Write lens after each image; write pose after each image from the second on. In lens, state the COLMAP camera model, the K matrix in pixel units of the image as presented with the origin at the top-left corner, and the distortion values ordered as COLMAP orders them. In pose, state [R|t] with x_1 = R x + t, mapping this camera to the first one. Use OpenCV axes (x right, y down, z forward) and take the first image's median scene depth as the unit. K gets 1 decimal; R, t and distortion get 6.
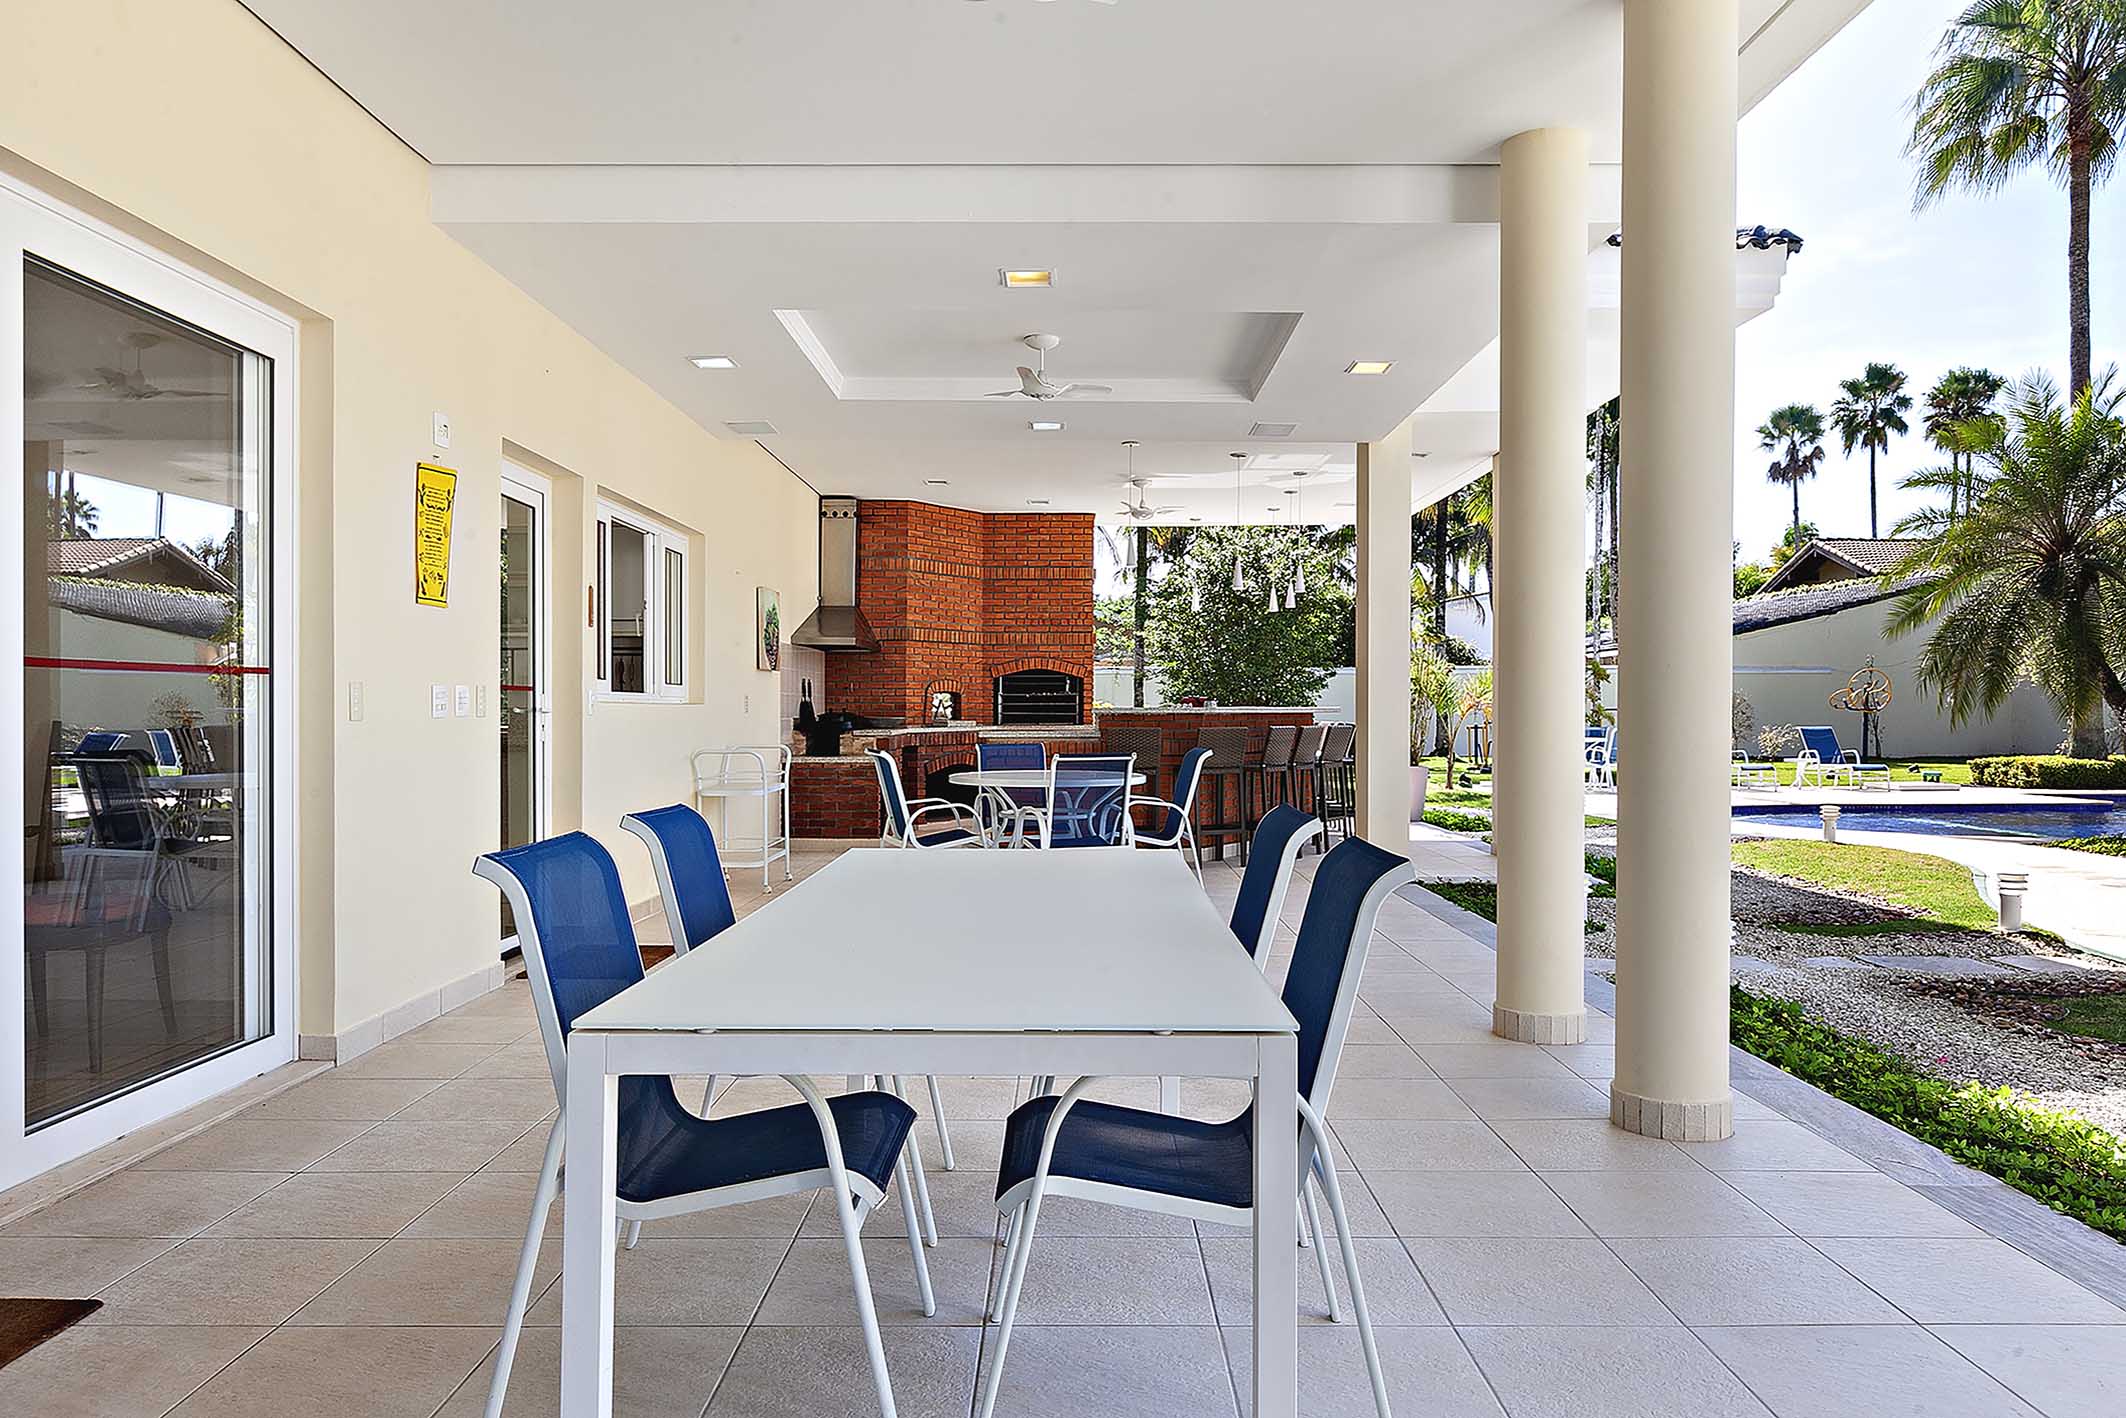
lens RADIAL K [[1442.5, 0, 1063.0], [0, 1442.5, 709.0], [0, 0, 1]] dist [0.002296, -0.002129]
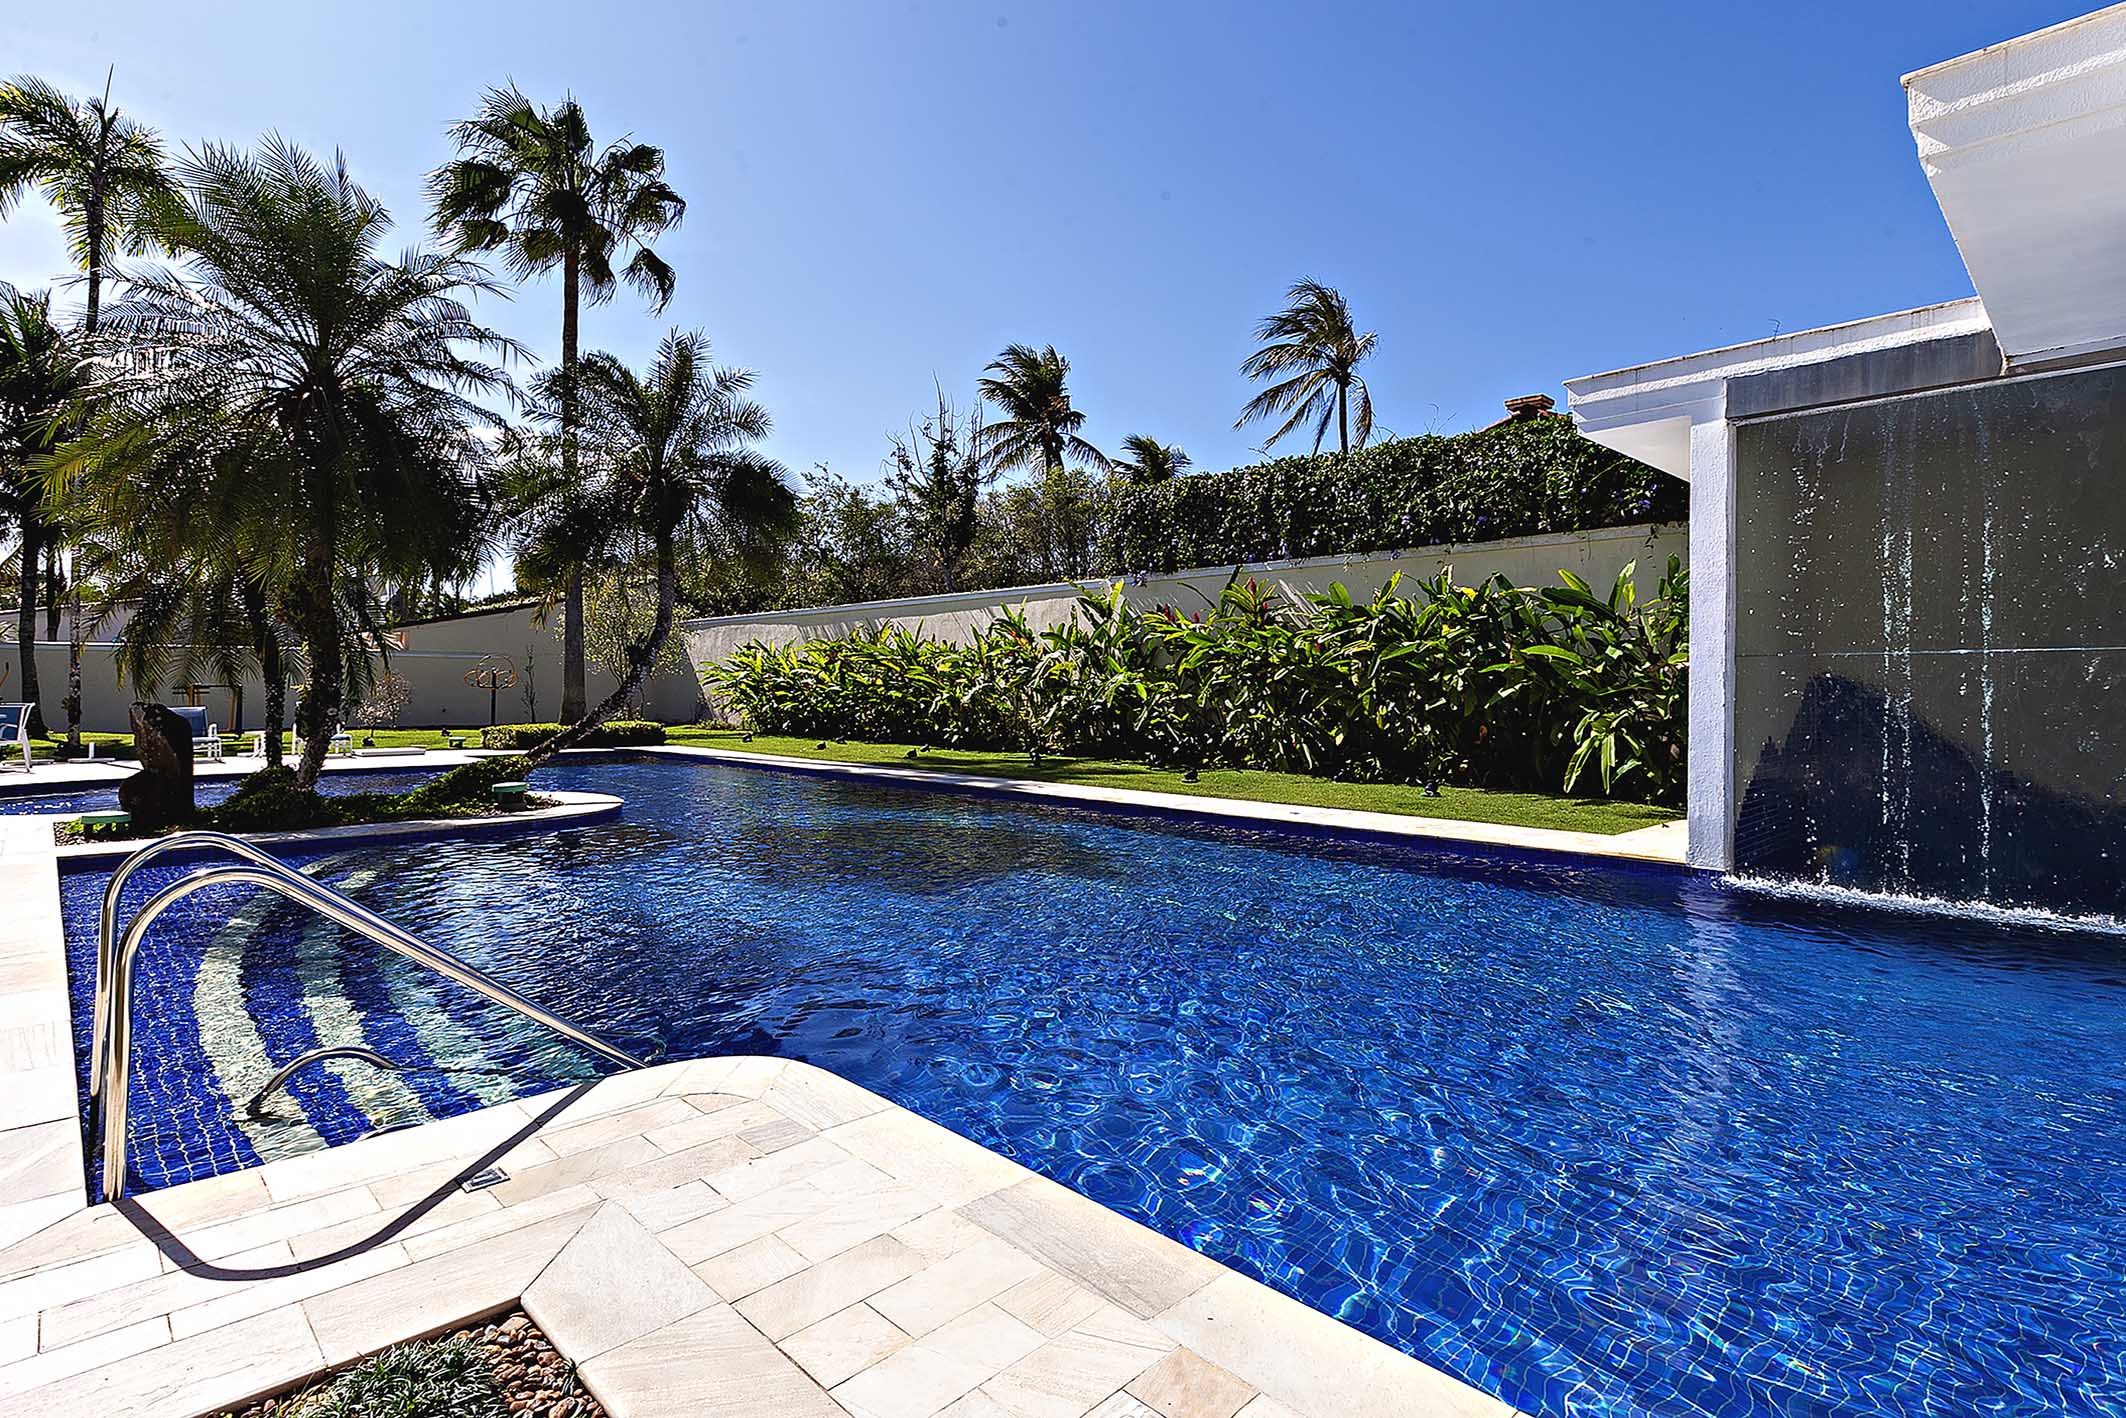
lens RADIAL K [[1049.5, 0, 1058.3], [0, 1049.5, 686.5], [0, 0, 1]] dist [0.014995, -0.000199]
pose [[0.728007, 0.009626, 0.685502, 1.075427], [-0.005763, 0.999952, -0.007921, 0.010814], [-0.685546, 0.001816, 0.728027, 0.058866]]
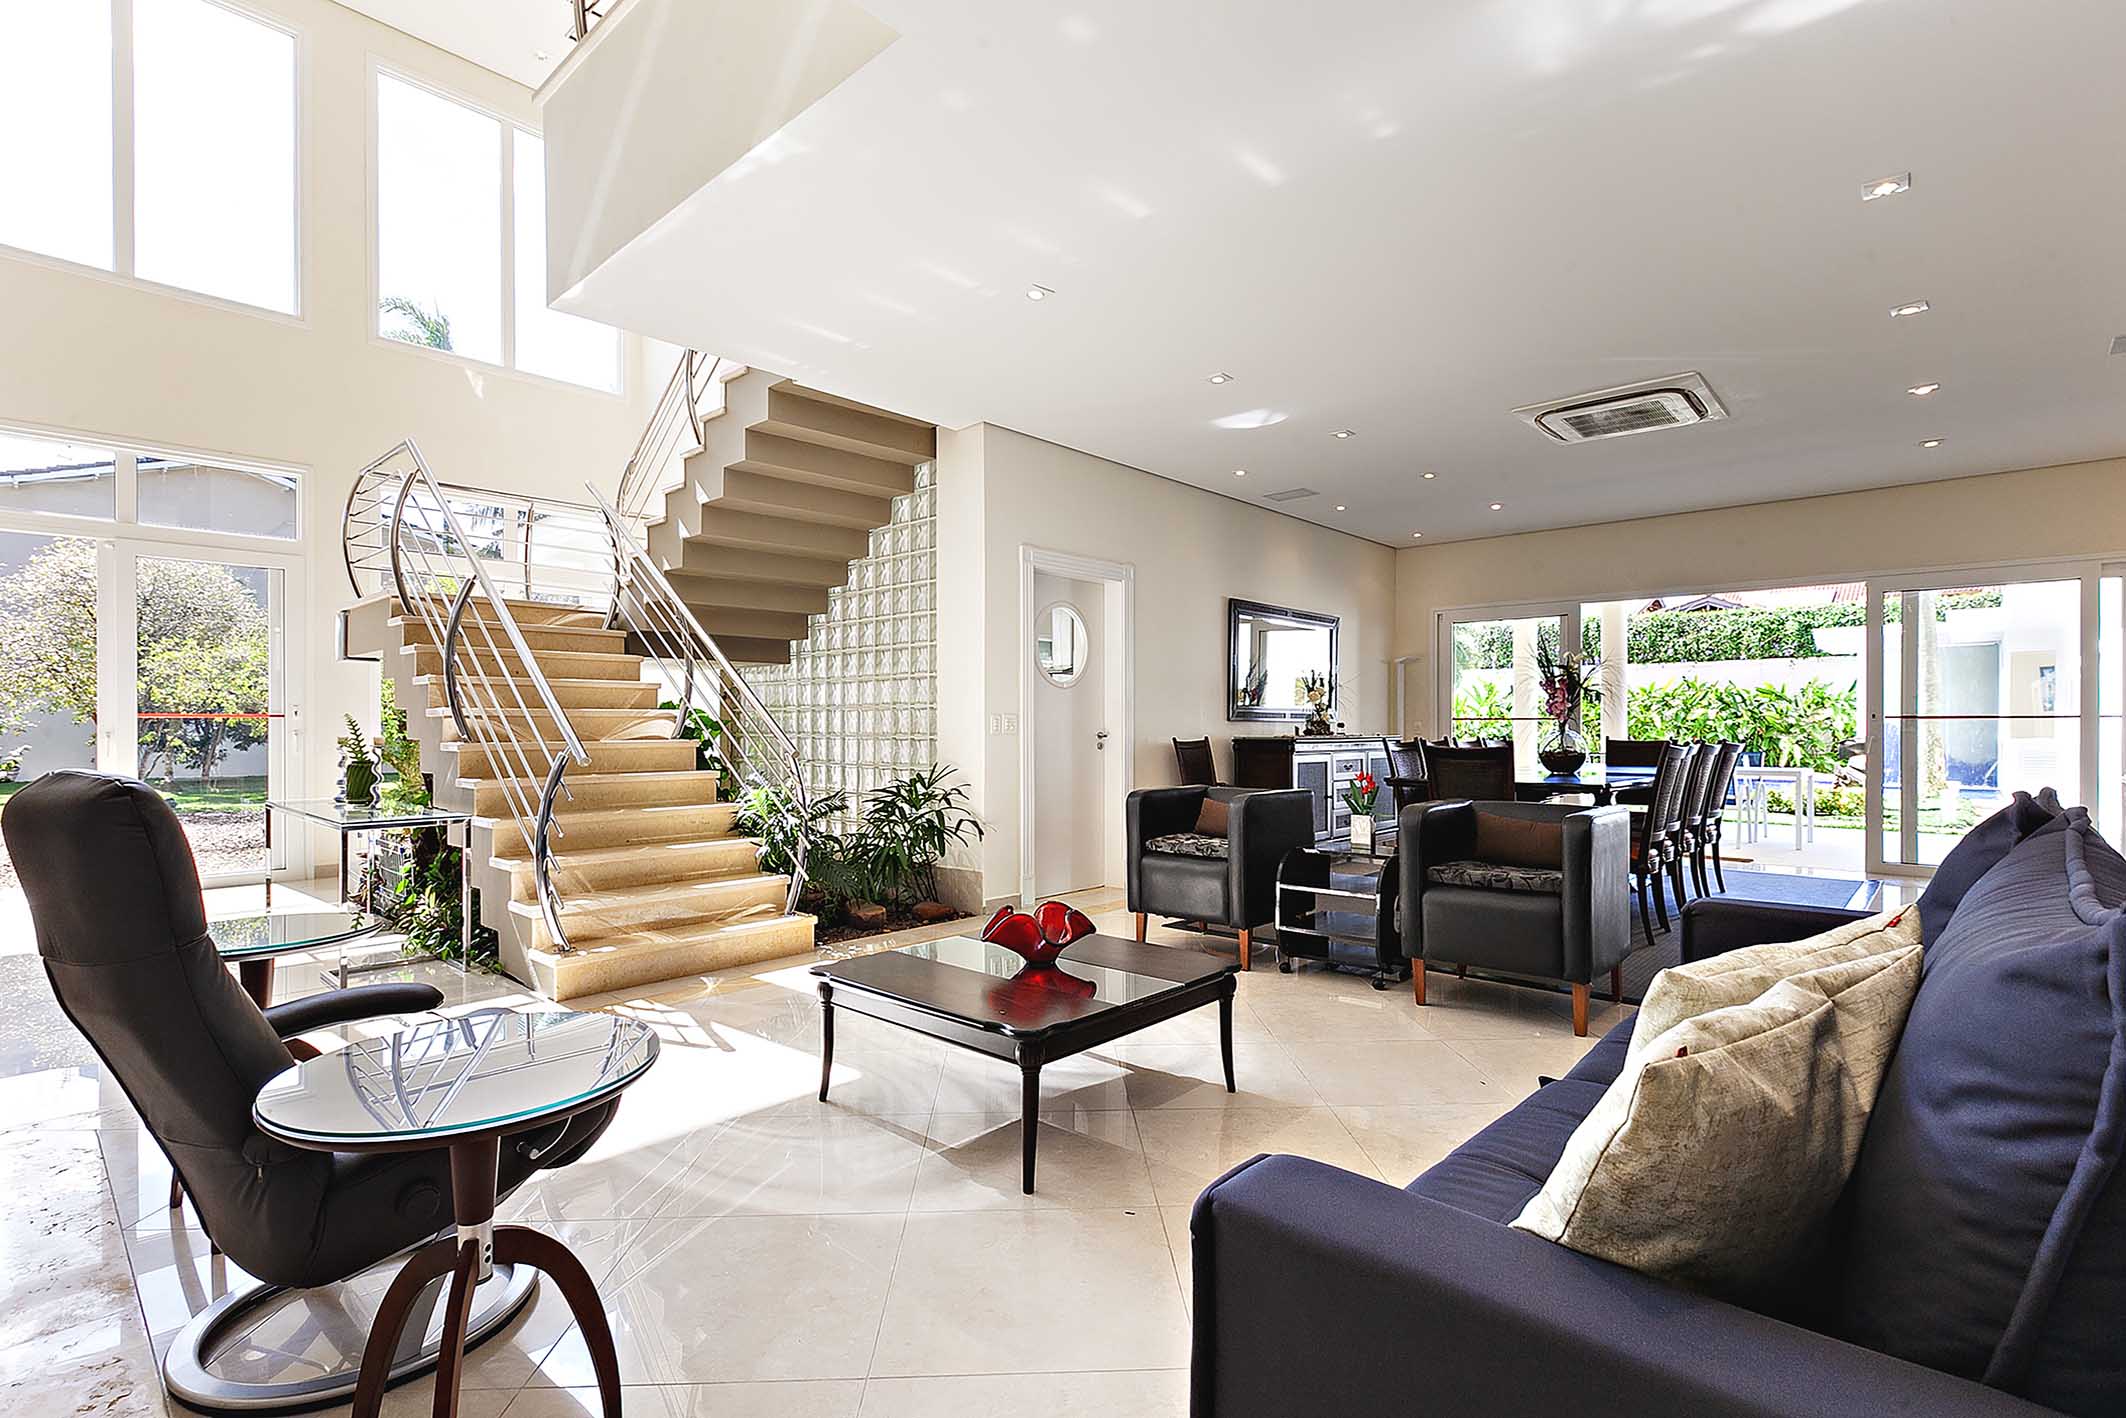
lens RADIAL K [[996.5, 0, 1057.8], [0, 996.5, 720.1], [0, 0, 1]] dist [-0.000043, -0.000204]
pose [[0.683573, 0.005433, 0.729862, -1.504771], [-0.000752, 0.999977, -0.006739, -0.003505], [-0.729882, 0.004058, 0.683561, 0.079054]]
